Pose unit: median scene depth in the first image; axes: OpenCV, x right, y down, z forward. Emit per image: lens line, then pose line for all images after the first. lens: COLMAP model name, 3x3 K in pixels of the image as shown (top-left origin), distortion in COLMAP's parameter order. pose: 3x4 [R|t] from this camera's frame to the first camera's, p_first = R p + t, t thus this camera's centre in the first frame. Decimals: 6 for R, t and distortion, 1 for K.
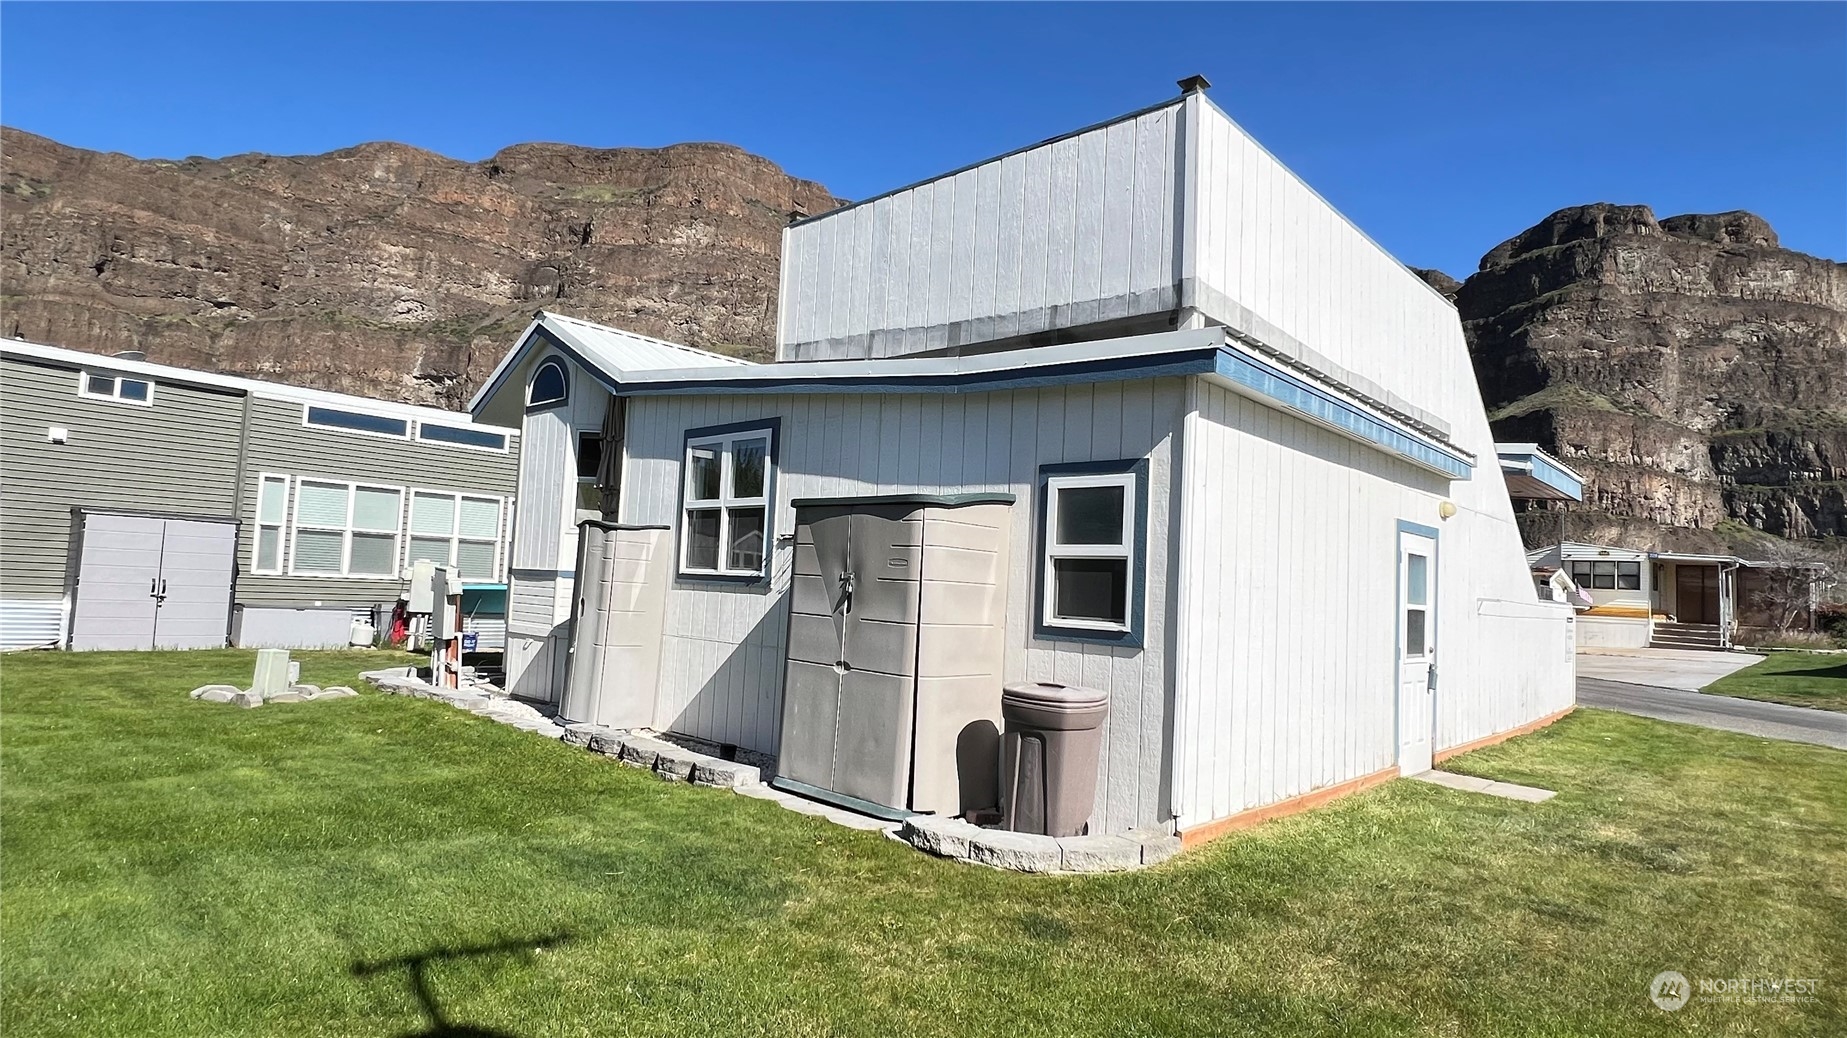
lens RADIAL K [[976.5, 0, 928.3], [0, 976.5, 521.3], [0, 0, 1]] dist [0.001505, 0.000032]
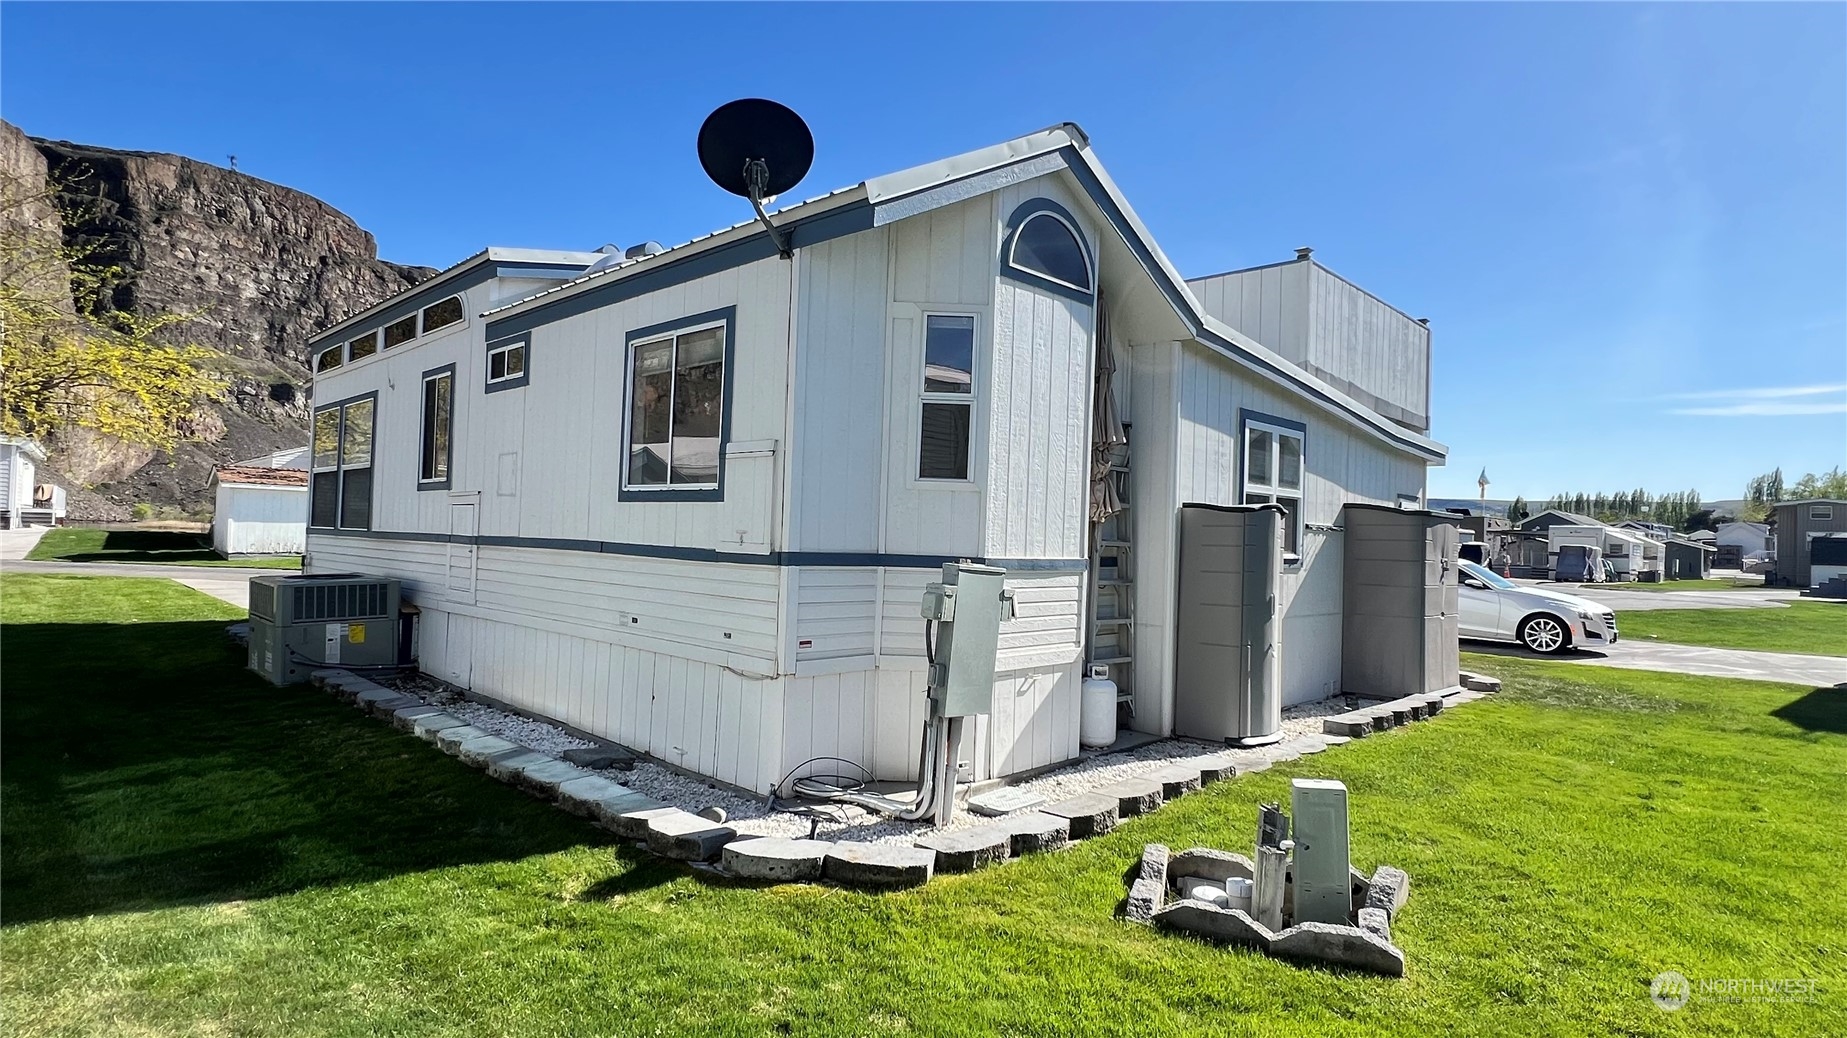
lens RADIAL K [[976.5, 0, 924.0], [0, 976.5, 514.9], [0, 0, 1]] dist [0.001505, 0.000032]
pose [[0.026860, -0.027909, 0.999250, -1.199497], [-0.095890, 0.994929, 0.030366, 0.011288], [-0.995029, -0.096633, 0.024048, 1.255865]]
